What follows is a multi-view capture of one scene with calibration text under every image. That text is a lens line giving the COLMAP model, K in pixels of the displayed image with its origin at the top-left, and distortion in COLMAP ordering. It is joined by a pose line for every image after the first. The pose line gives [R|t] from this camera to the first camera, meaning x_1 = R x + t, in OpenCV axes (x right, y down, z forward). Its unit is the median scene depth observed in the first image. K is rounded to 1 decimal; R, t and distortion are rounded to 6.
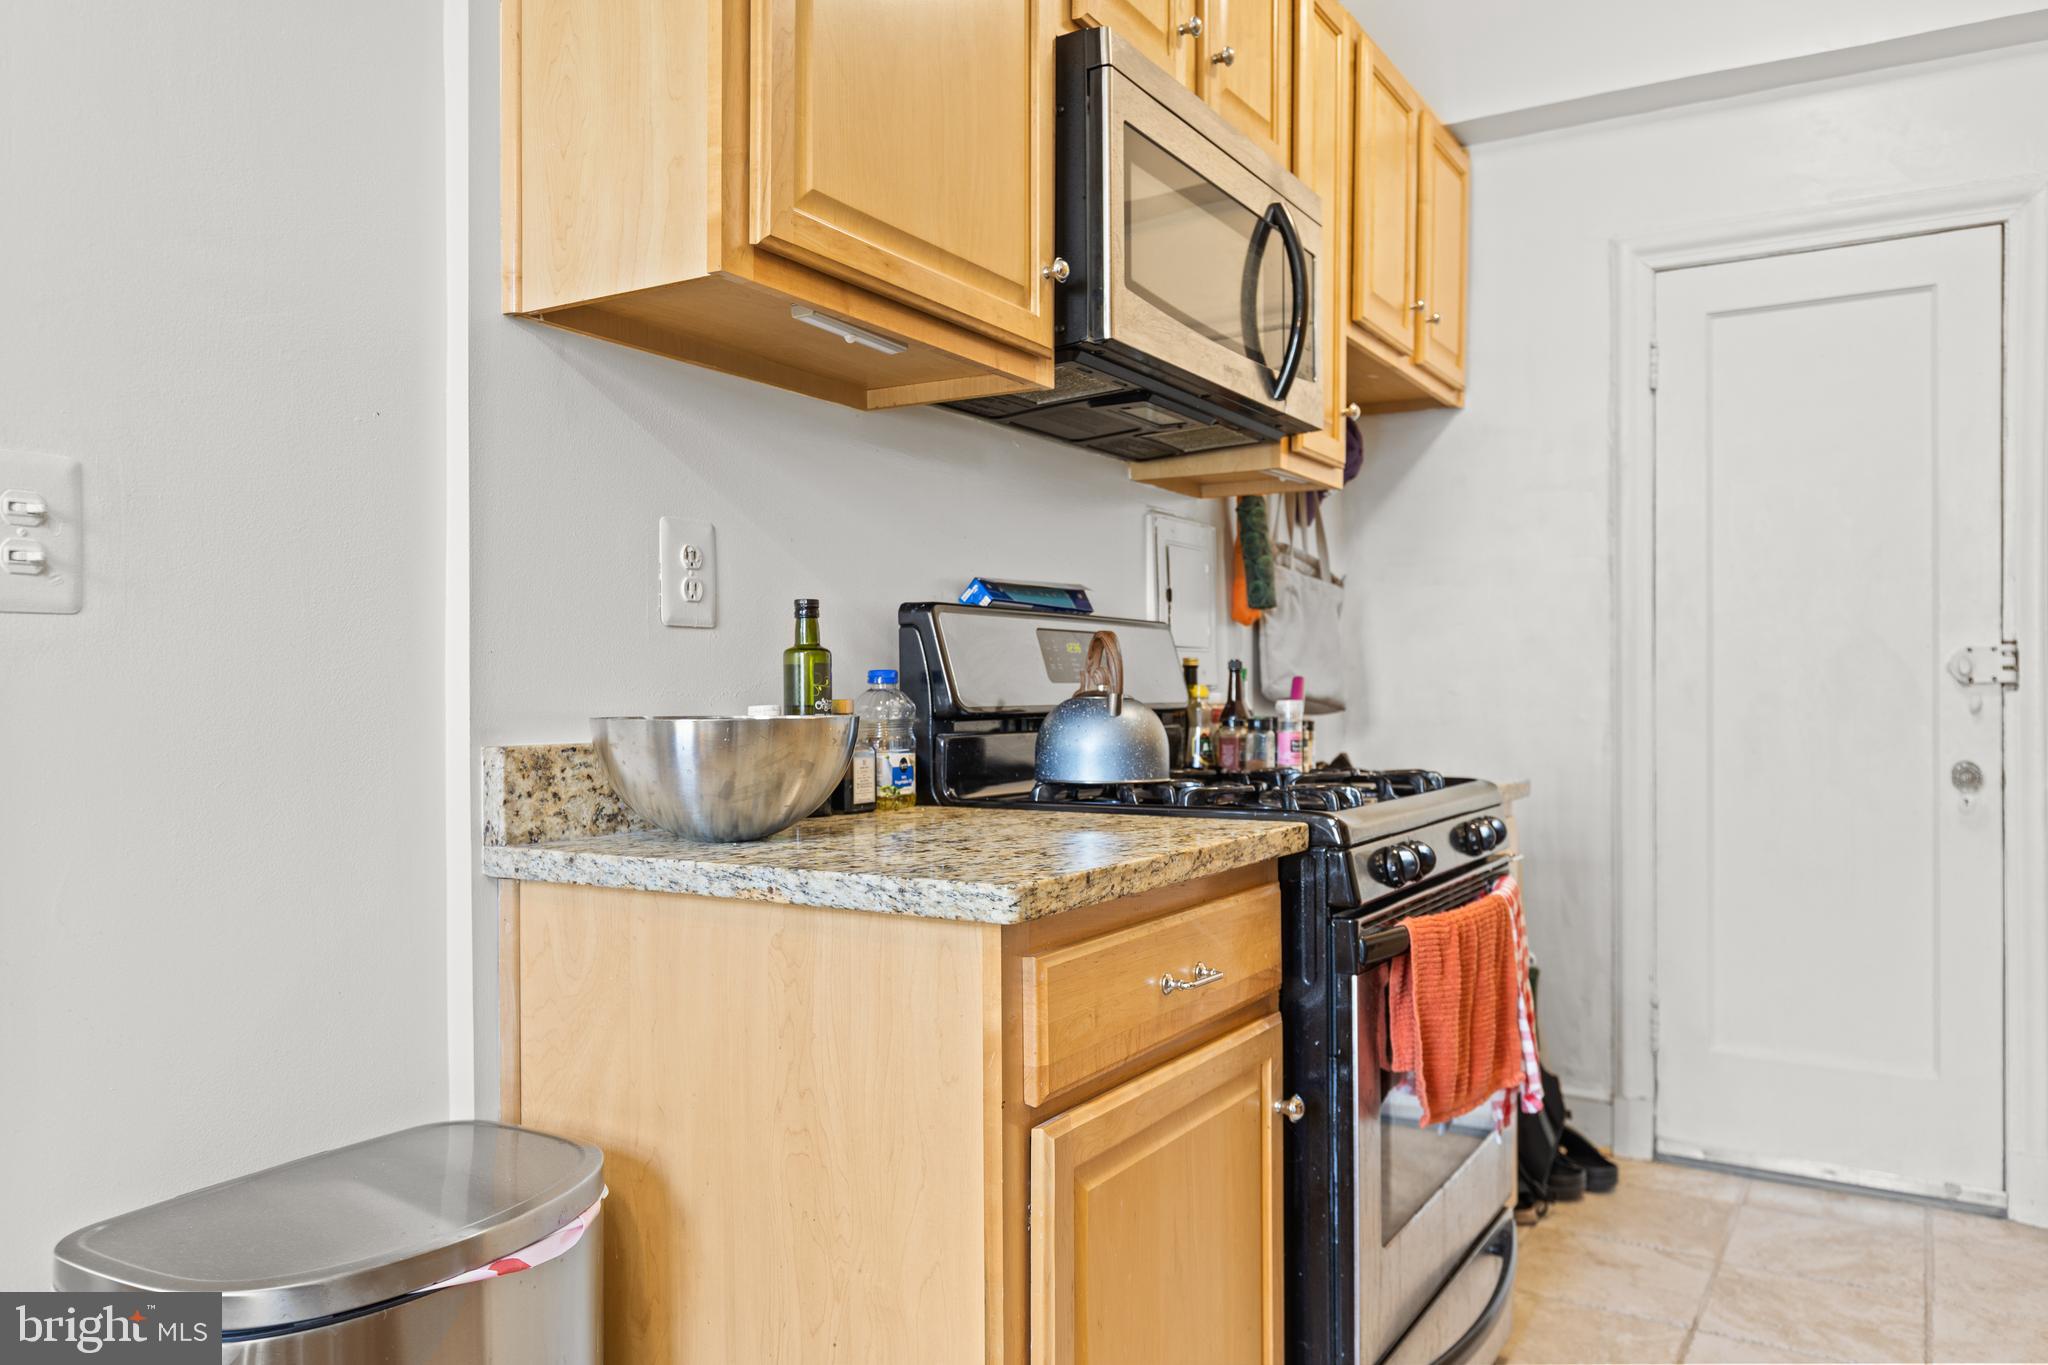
lens RADIAL K [[1444.9, 0, 1017.4], [0, 1444.9, 692.6], [0, 0, 1]] dist [-0.009463, 0.000741]
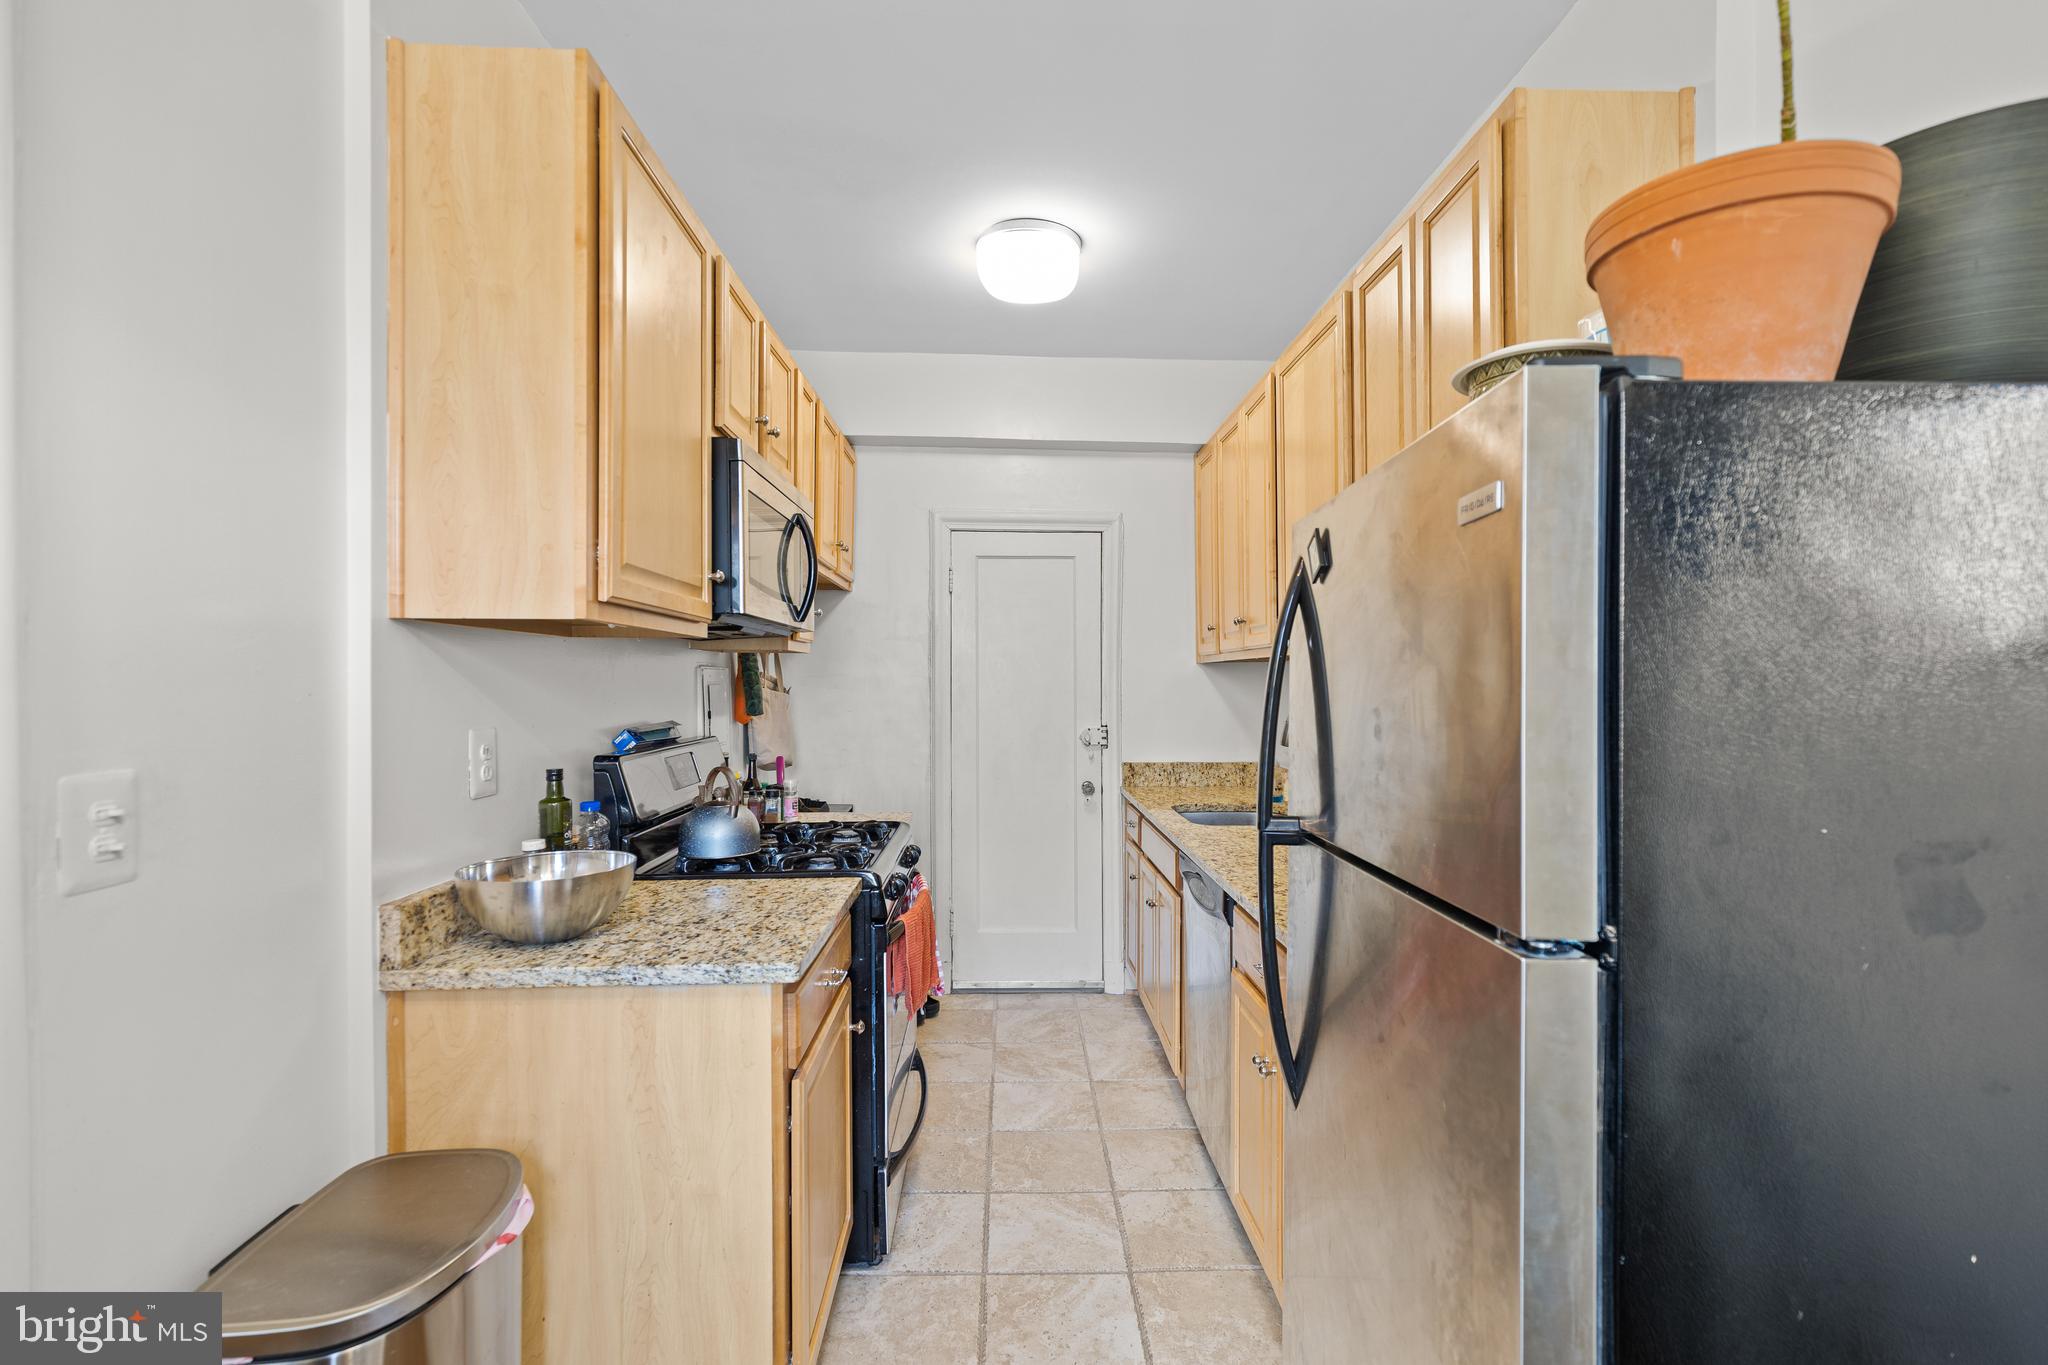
lens RADIAL K [[935.5, 0, 1031.1], [0, 935.5, 674.0], [0, 0, 1]] dist [0.004637, -0.001299]
pose [[0.829407, 0.000033, 0.558645, -0.265639], [0.003211, 0.999983, -0.004827, -0.150168], [-0.558636, 0.005797, 0.829393, -0.150971]]
